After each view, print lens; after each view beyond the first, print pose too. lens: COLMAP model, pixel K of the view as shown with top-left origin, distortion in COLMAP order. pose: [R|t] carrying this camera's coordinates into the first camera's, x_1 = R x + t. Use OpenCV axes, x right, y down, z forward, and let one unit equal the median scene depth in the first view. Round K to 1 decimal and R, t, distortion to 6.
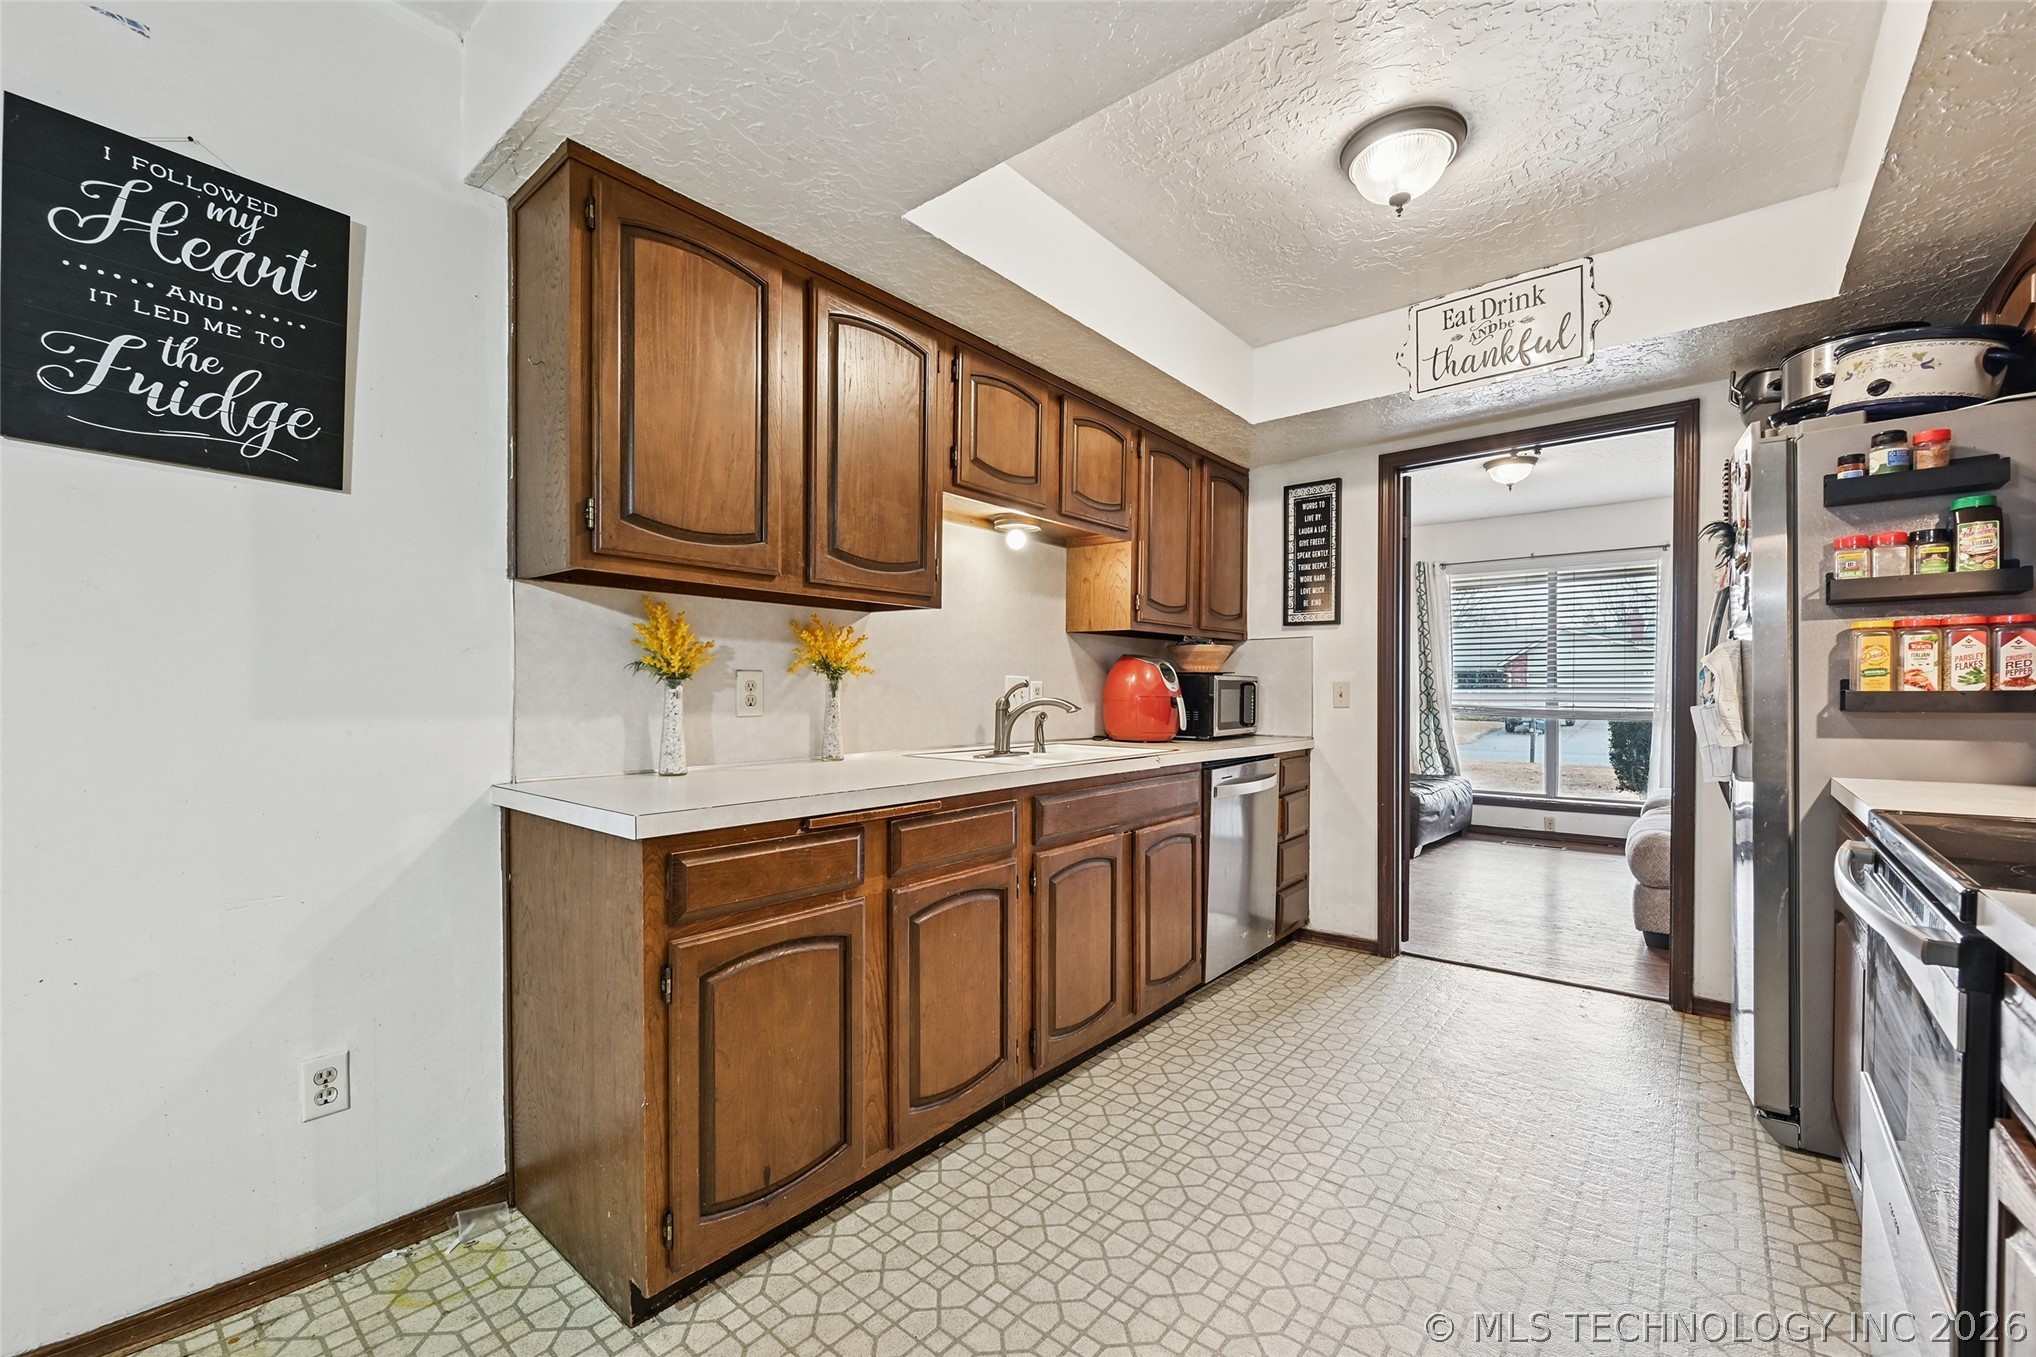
lens RADIAL K [[829.7, 0, 1008.0], [0, 829.7, 688.4], [0, 0, 1]] dist [0.001012, 0.000128]
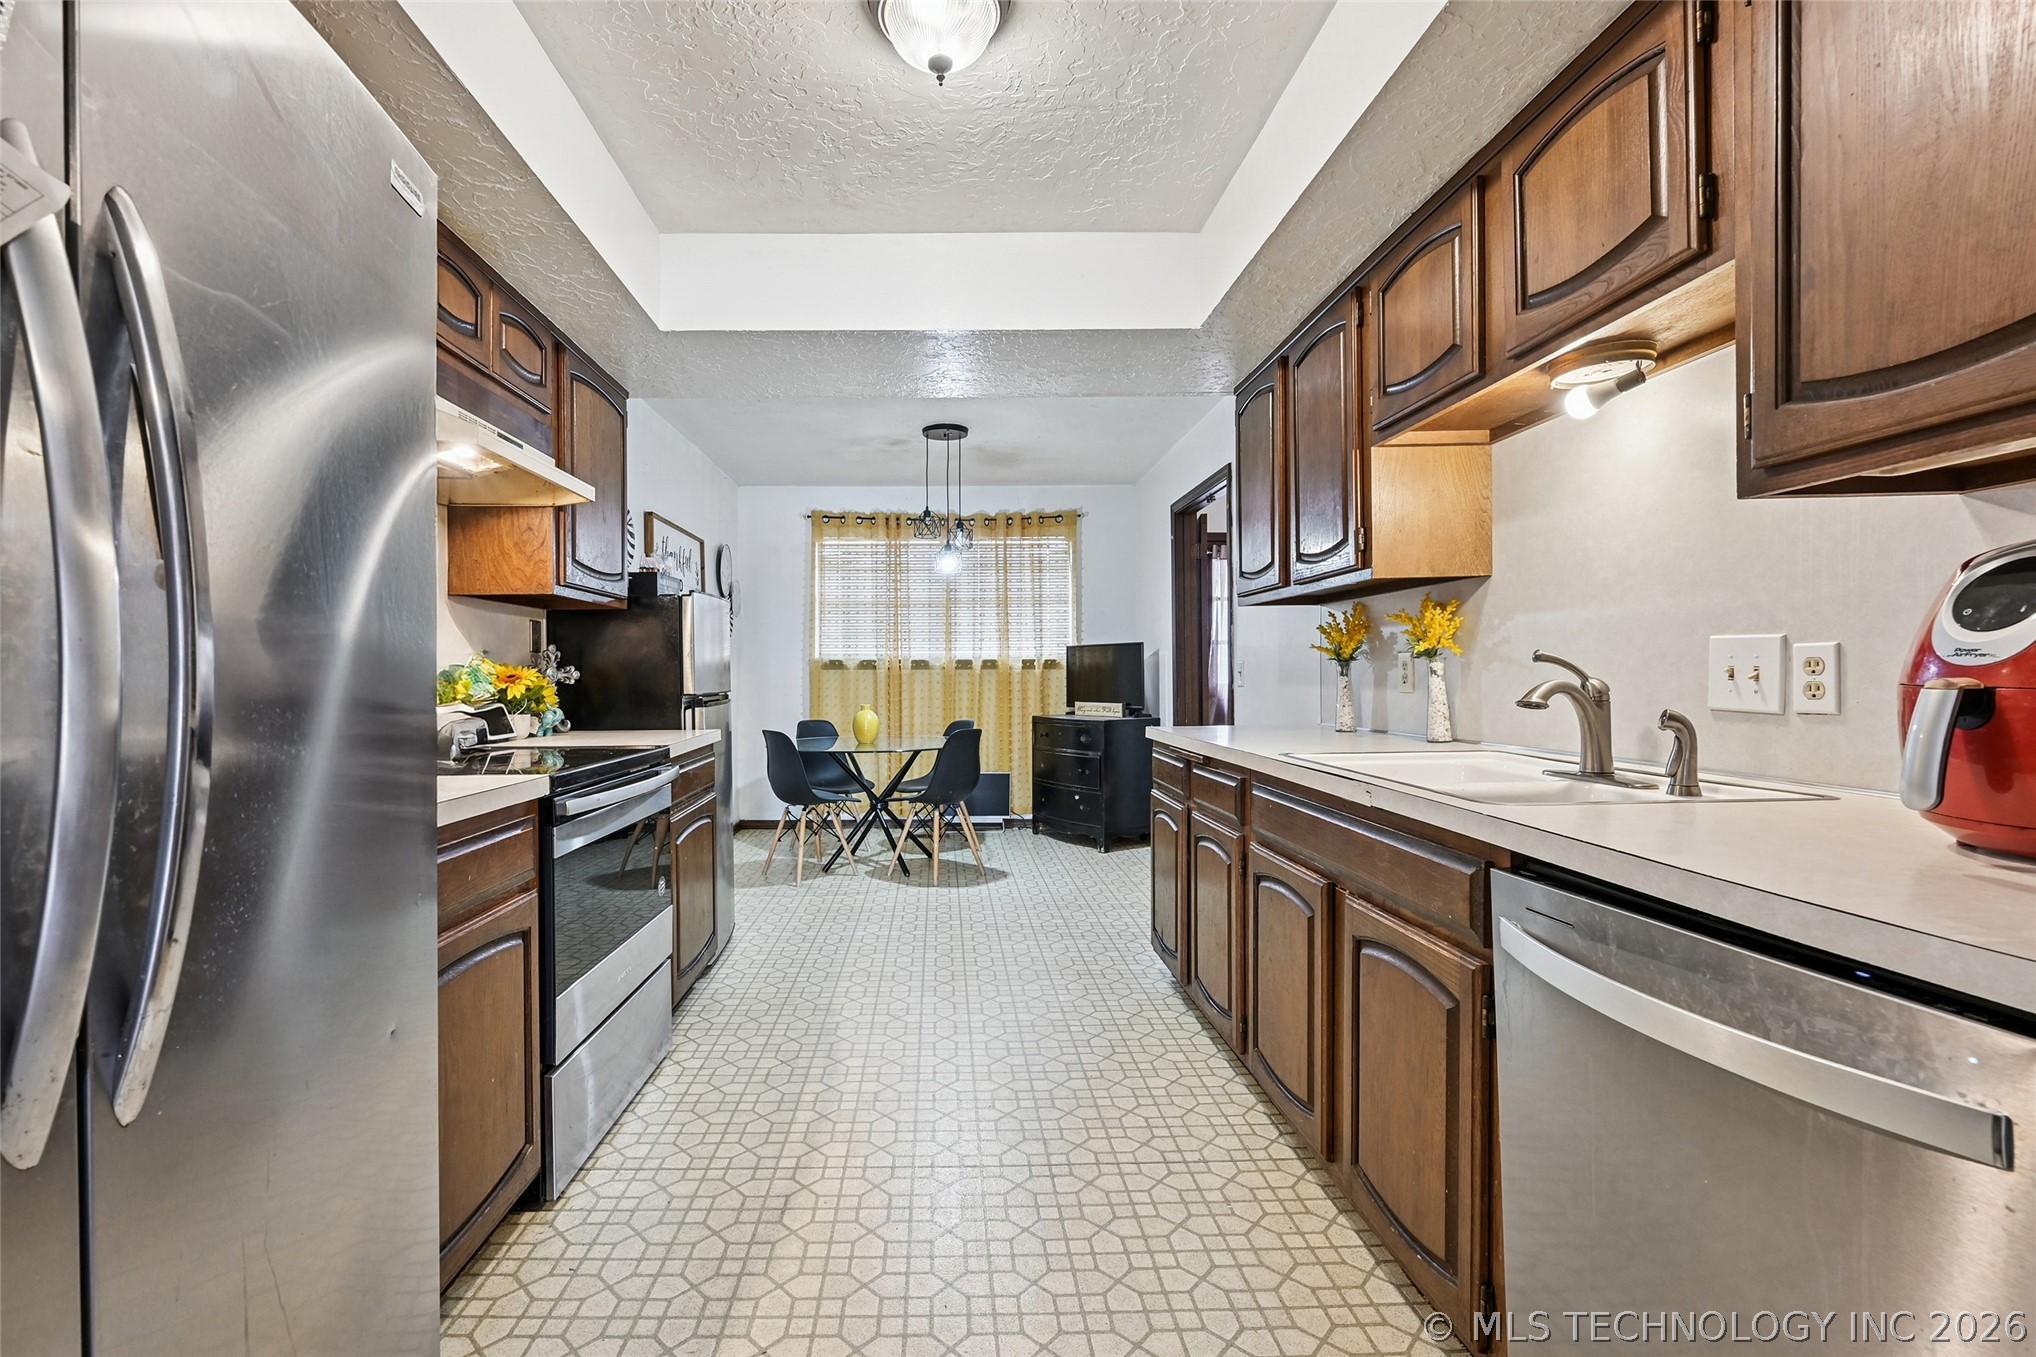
lens RADIAL K [[829.7, 0, 1012.1], [0, 829.7, 675.9], [0, 0, 1]] dist [0.001012, 0.000128]
pose [[-0.695707, 0.002769, -0.718320, 0.902609], [0.002036, 0.999996, 0.001882, 0.008871], [0.718322, -0.000153, -0.695710, 1.463588]]
